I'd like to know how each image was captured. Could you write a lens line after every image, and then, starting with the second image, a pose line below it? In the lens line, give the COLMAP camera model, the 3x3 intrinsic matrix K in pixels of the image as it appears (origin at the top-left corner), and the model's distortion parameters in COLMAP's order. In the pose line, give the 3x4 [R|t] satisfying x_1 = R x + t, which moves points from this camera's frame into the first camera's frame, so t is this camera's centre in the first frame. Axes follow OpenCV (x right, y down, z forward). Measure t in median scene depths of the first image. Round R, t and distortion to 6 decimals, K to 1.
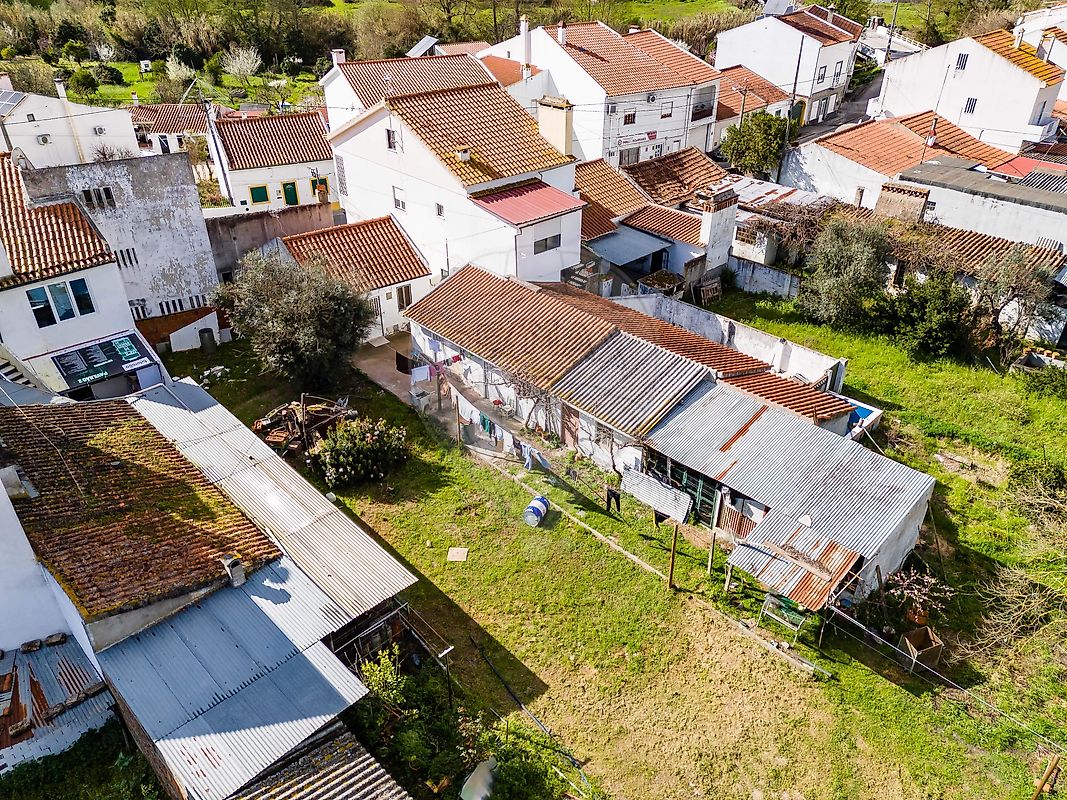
lens RADIAL K [[780.4, 0, 533.5], [0, 780.4, 400.0], [0, 0, 1]] dist [0.071244, -0.056770]
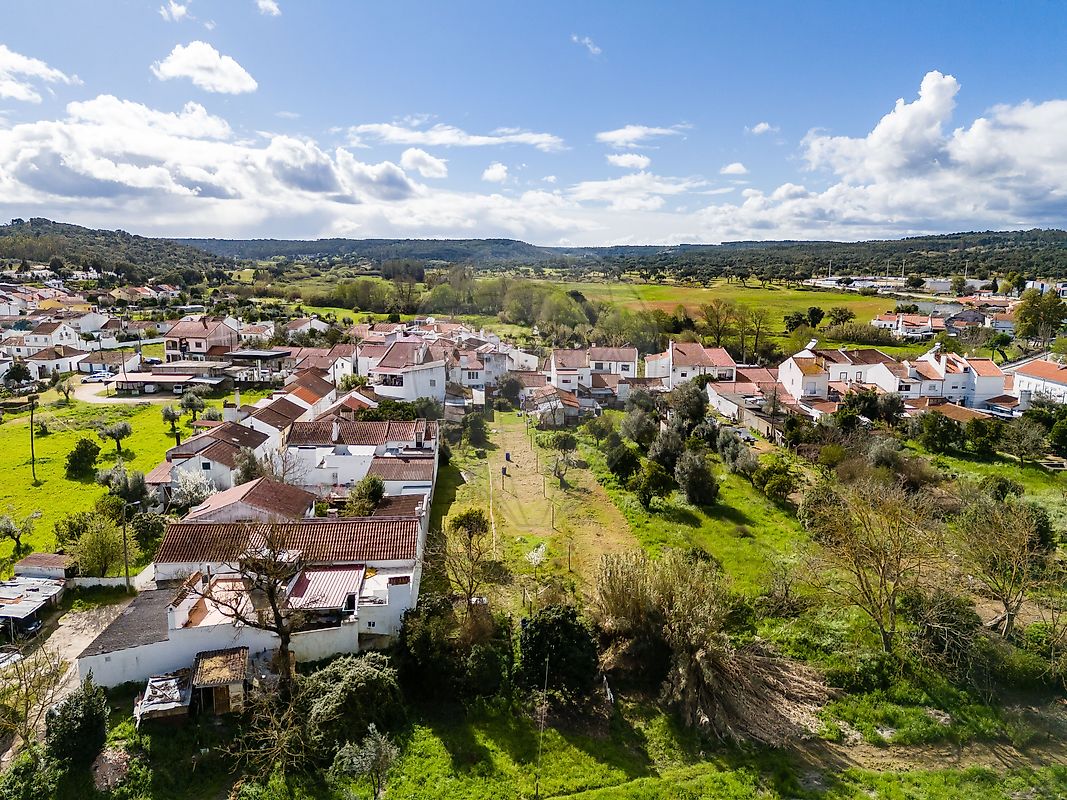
lens RADIAL K [[780.4, 0, 533.5], [0, 780.4, 400.0], [0, 0, 1]] dist [0.071244, -0.056770]
pose [[0.768595, 0.120780, -0.628231, 2.921425], [-0.343433, 0.906413, -0.245904, 1.135704], [0.539736, 0.404756, 0.738145, -2.481283]]
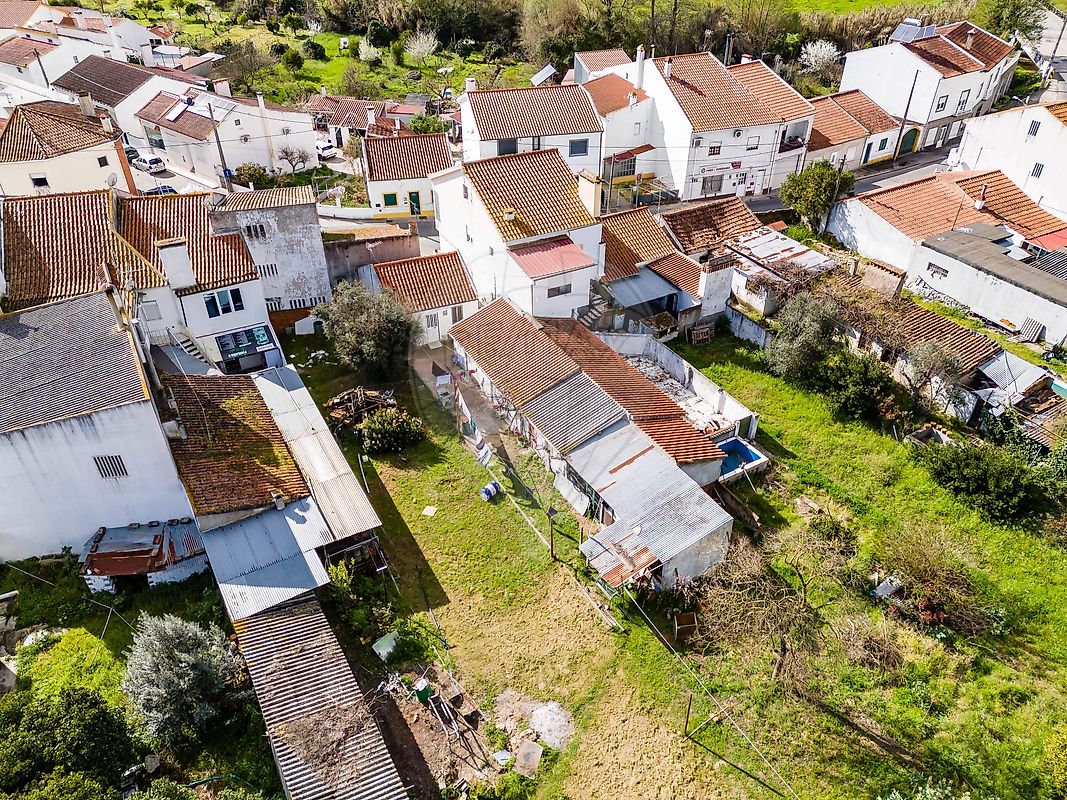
lens RADIAL K [[780.4, 0, 533.5], [0, 780.4, 400.0], [0, 0, 1]] dist [0.071244, -0.056770]
pose [[0.968907, 0.146513, -0.199381, 0.307347], [-0.131125, 0.987419, 0.088379, -0.147480], [0.209821, -0.059487, 0.975929, -0.360050]]
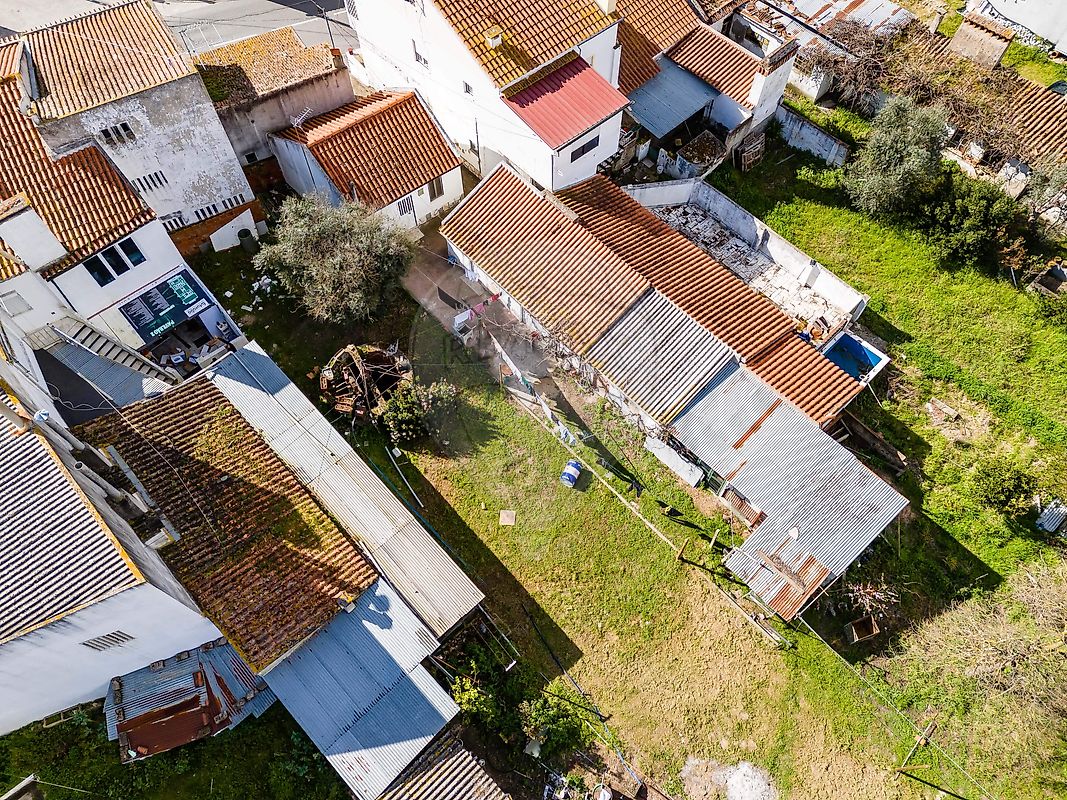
lens RADIAL K [[780.4, 0, 533.5], [0, 780.4, 400.0], [0, 0, 1]] dist [0.071244, -0.056770]
pose [[0.999925, 0.008961, -0.008336, -0.039386], [-0.003675, 0.869507, 0.493907, -0.469778], [0.011674, -0.493840, 0.869475, 0.020720]]
